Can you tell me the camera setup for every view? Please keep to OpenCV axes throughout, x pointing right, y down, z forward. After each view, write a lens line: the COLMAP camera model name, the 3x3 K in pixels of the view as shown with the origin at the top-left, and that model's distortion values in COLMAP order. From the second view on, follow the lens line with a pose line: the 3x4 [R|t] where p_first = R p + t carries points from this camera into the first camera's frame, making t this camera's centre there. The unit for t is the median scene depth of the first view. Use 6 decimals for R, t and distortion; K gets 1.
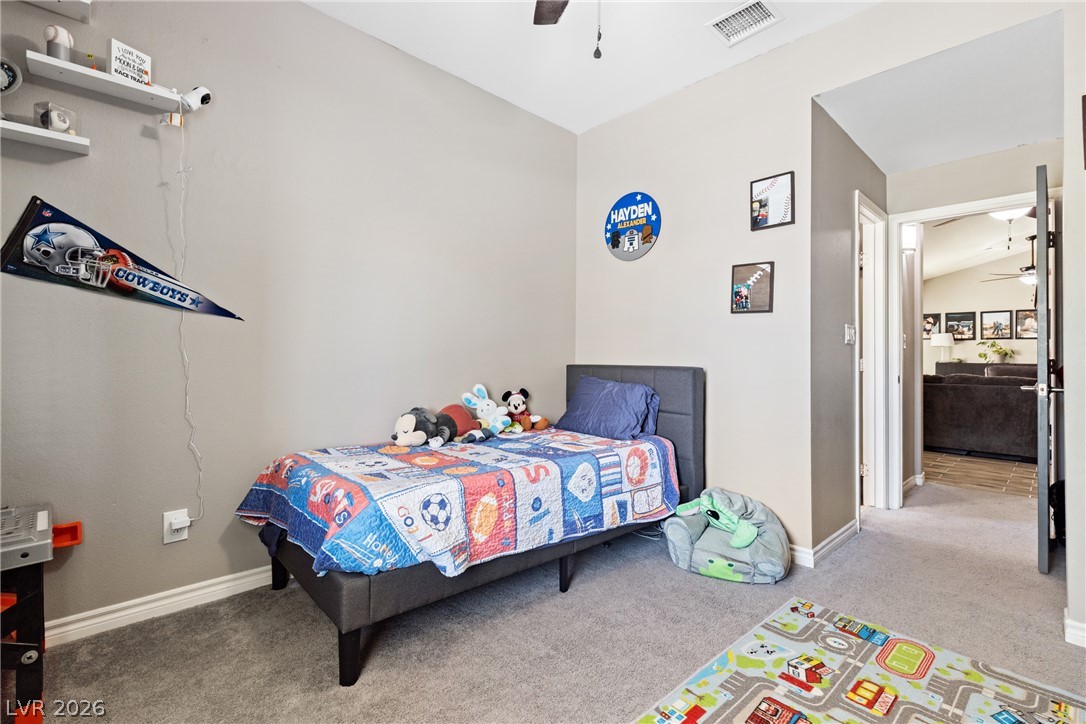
lens RADIAL K [[490.2, 0, 548.2], [0, 490.2, 358.6], [0, 0, 1]] dist [-0.000330, -0.000112]
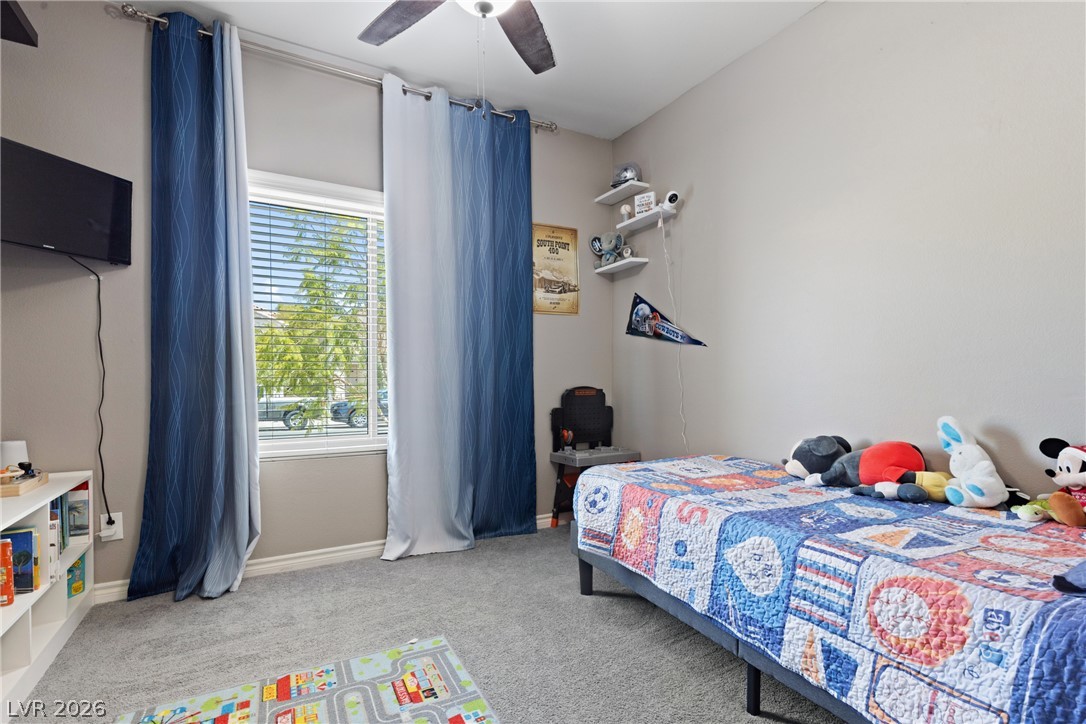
lens RADIAL K [[498.0, 0, 543.1], [0, 498.0, 387.6], [0, 0, 1]] dist [-0.000117, -0.000093]
pose [[-0.232569, 0.018775, -0.972399, 0.837085], [0.002548, 0.999822, 0.018695, 0.006309], [0.972577, 0.001870, -0.232575, 0.951497]]
